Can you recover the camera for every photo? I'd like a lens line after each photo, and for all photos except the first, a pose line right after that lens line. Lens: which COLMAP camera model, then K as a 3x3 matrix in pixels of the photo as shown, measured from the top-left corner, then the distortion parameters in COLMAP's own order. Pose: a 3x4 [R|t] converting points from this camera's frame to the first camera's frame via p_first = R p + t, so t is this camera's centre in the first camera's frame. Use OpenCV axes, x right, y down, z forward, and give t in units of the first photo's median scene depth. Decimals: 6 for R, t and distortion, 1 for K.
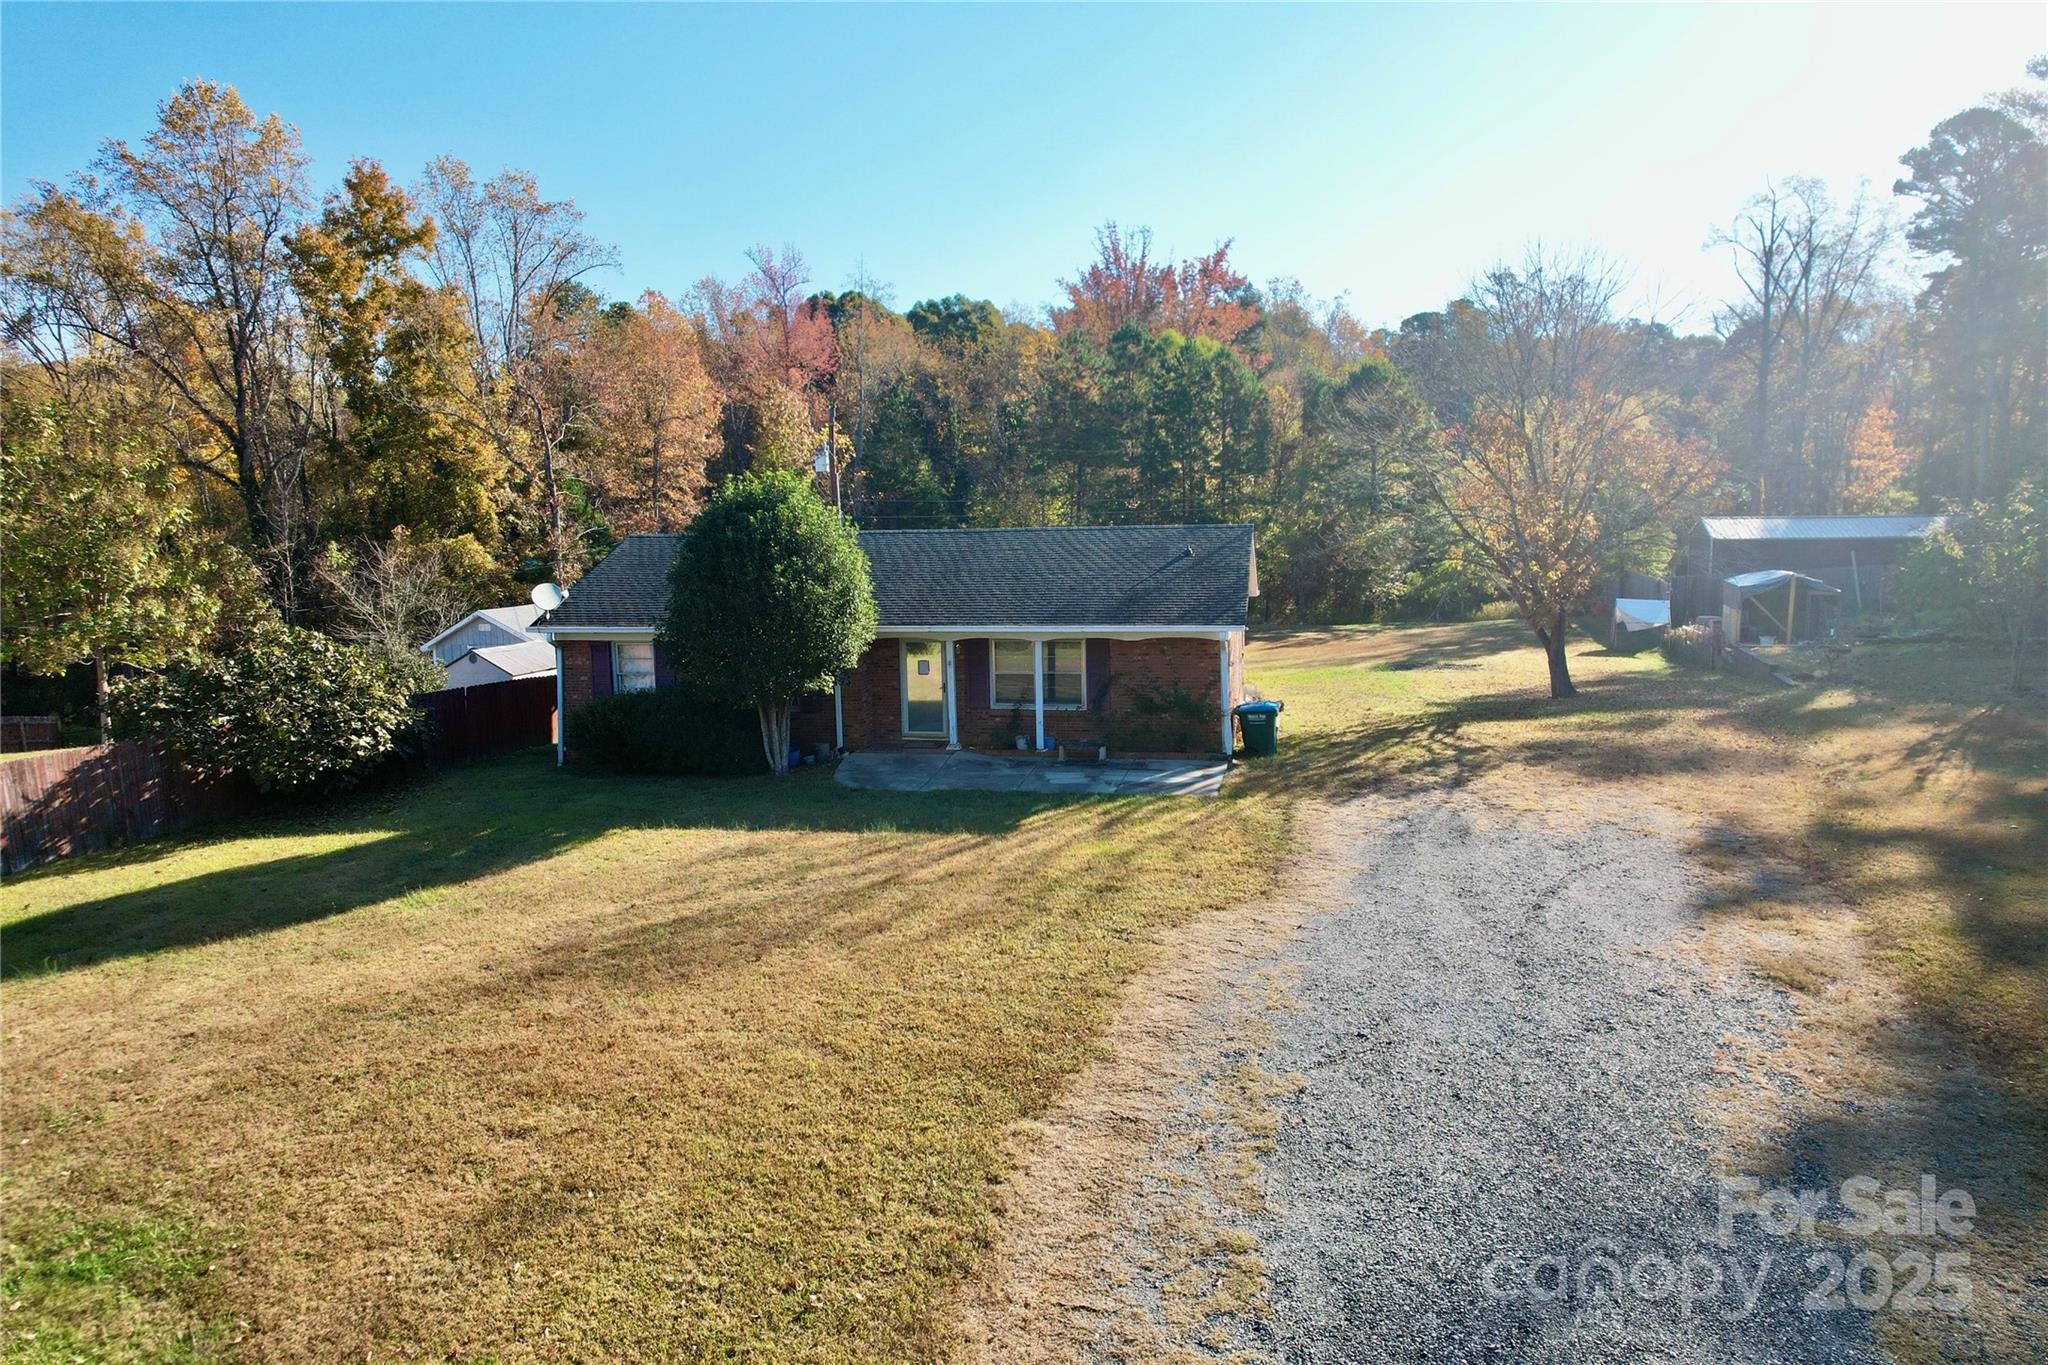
lens RADIAL K [[1307.1, 0, 1013.0], [0, 1307.1, 677.0], [0, 0, 1]] dist [-0.077666, 0.078343]
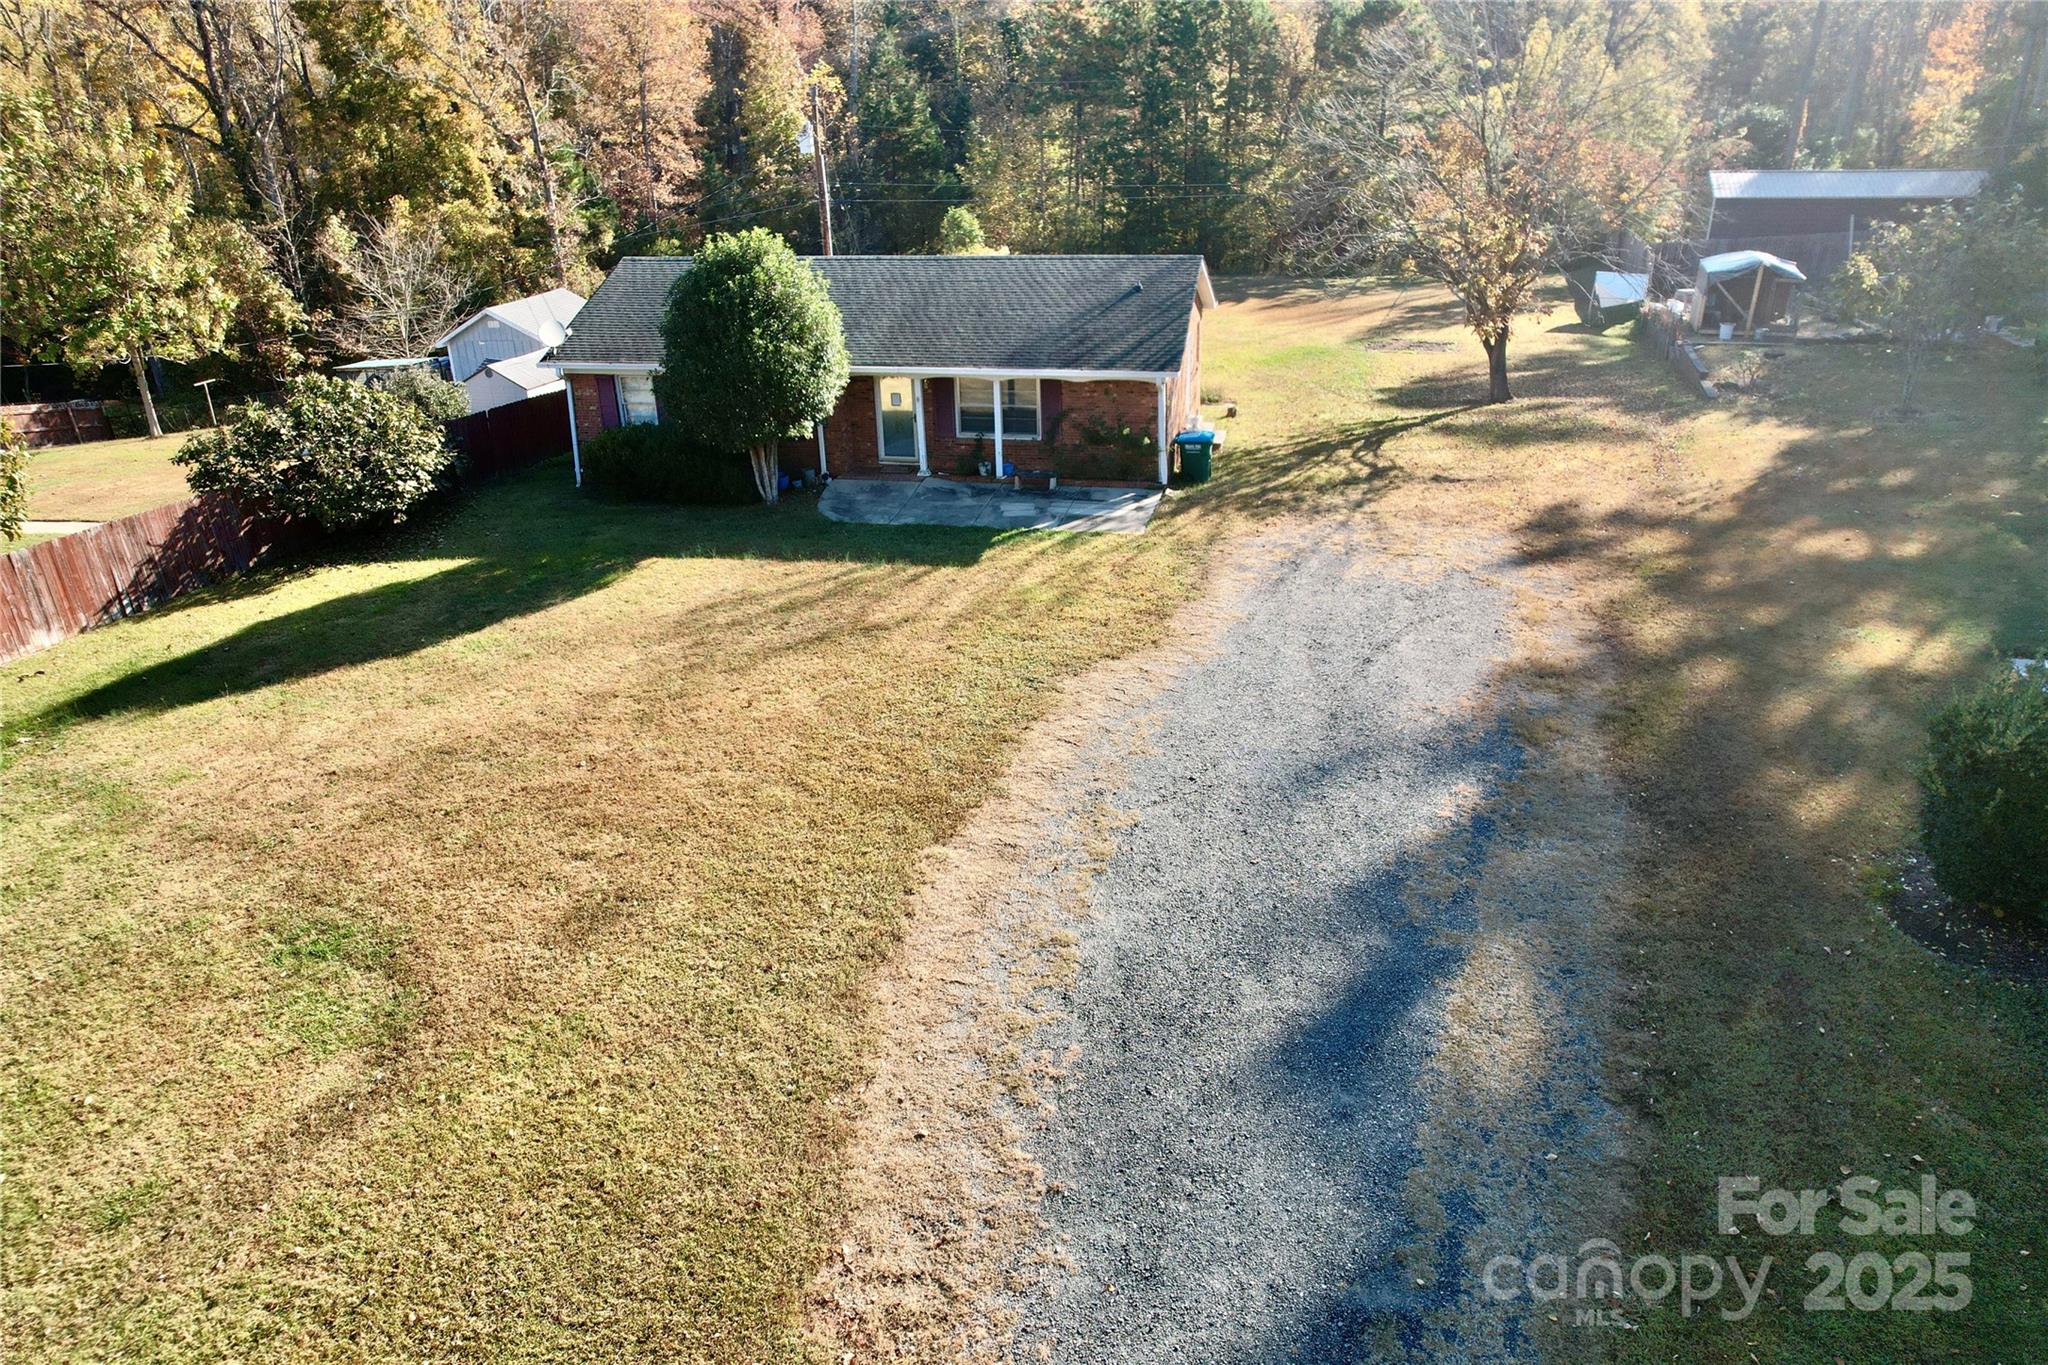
lens RADIAL K [[1307.1, 0, 1013.0], [0, 1307.1, 677.0], [0, 0, 1]] dist [-0.077666, 0.078343]
pose [[0.999857, -0.002091, -0.016767, 0.080953], [0.006910, 0.956147, 0.292805, -0.173017], [0.015420, -0.292879, 0.956025, -0.210488]]
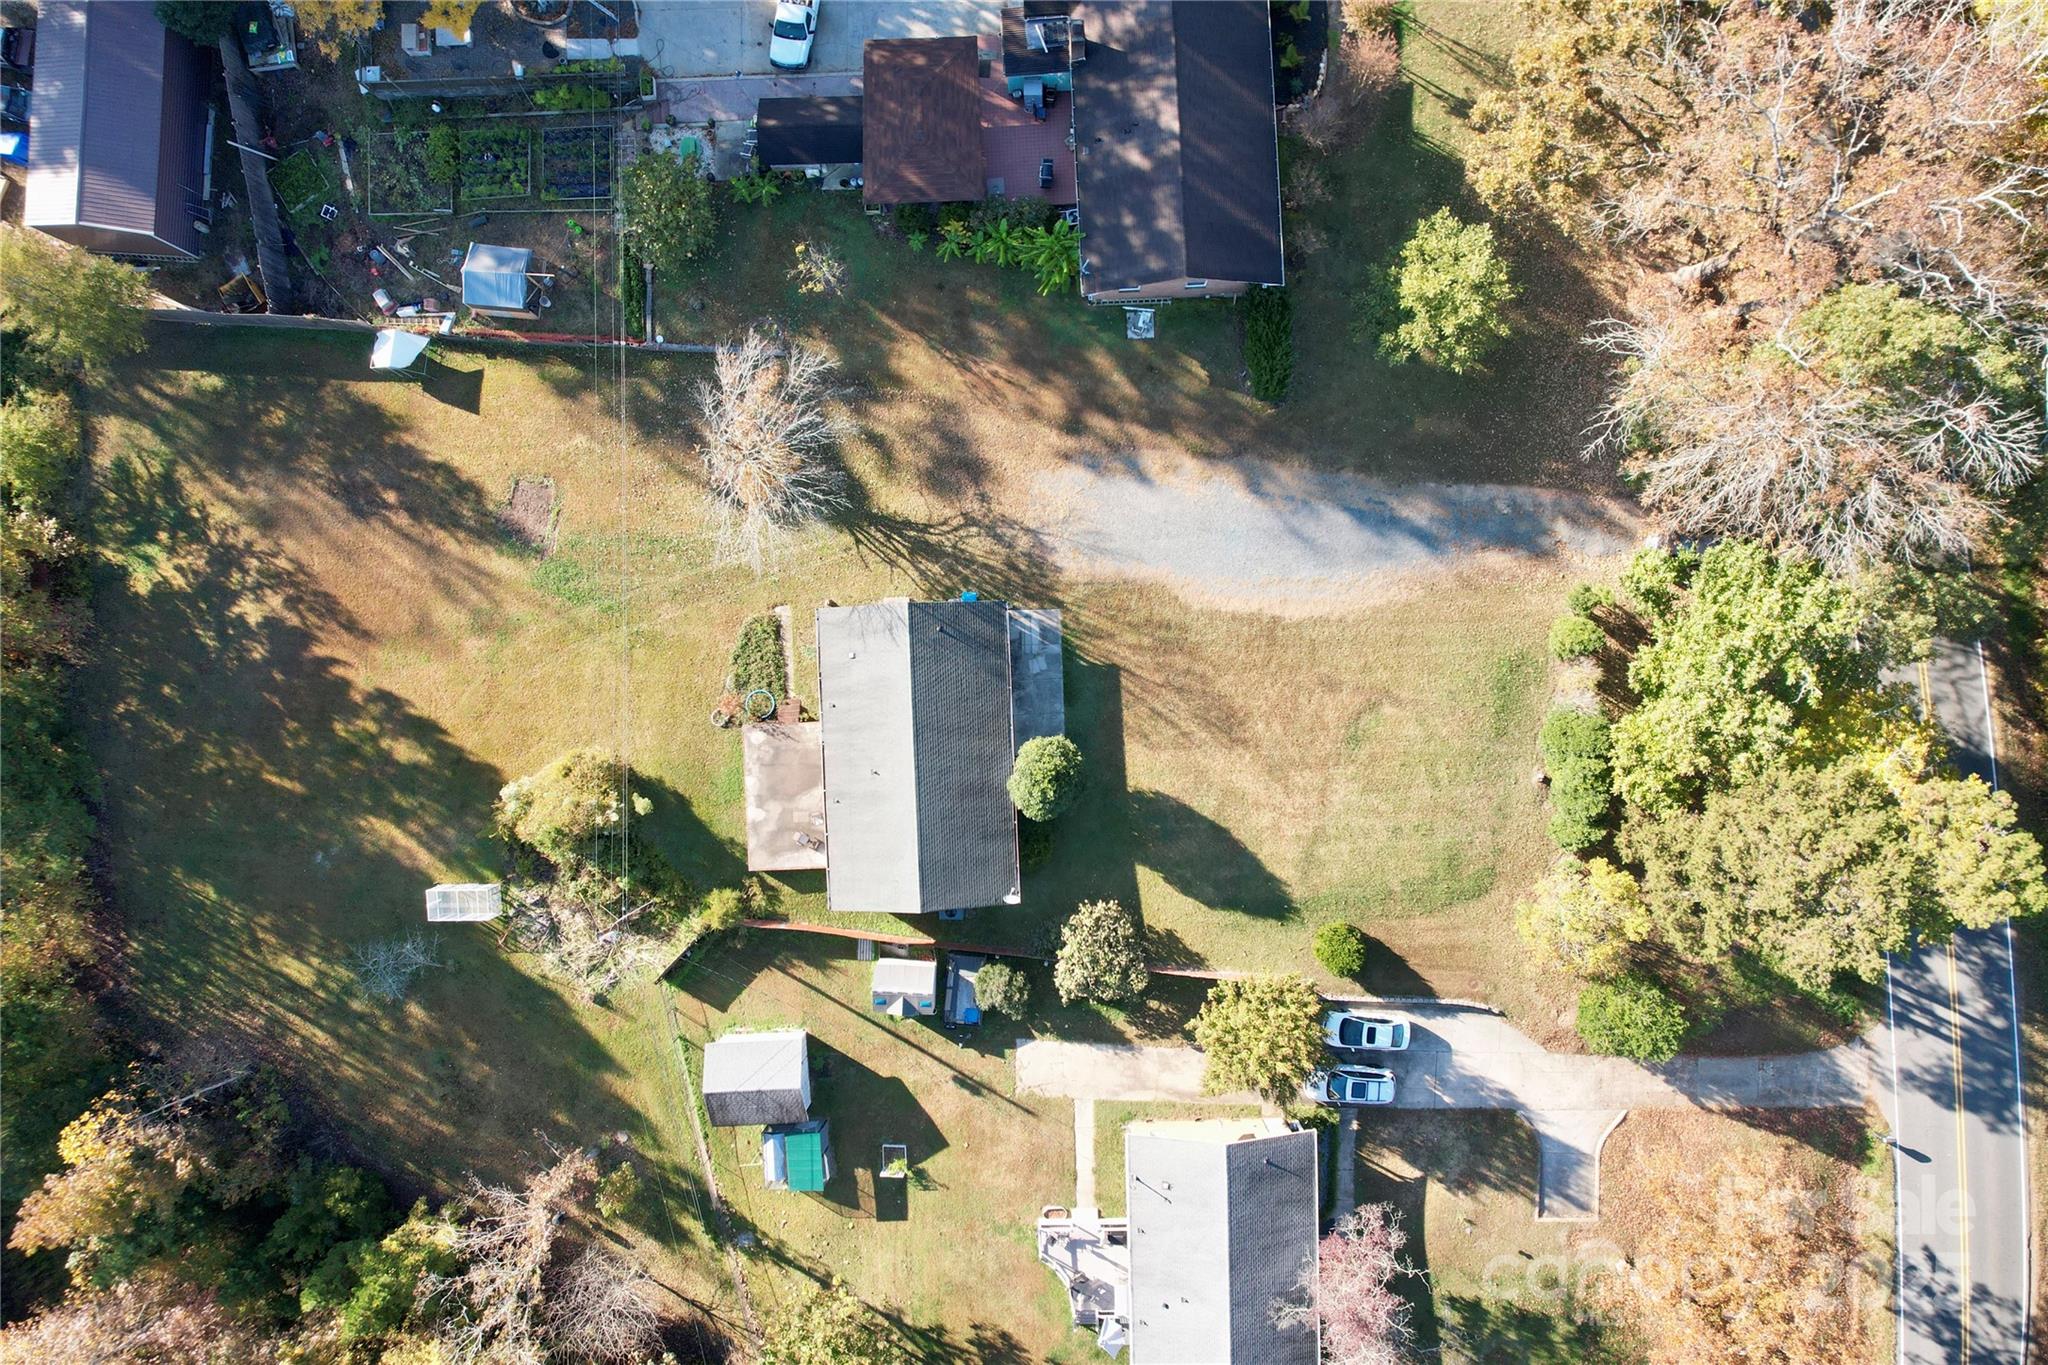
lens RADIAL K [[1307.1, 0, 1013.0], [0, 1307.1, 677.0], [0, 0, 1]] dist [-0.077666, 0.078343]
pose [[-0.243698, -0.969254, 0.034017, -0.099251], [0.184115, -0.011798, 0.982834, -3.954136], [-0.952215, 0.245778, 0.181330, 0.811681]]
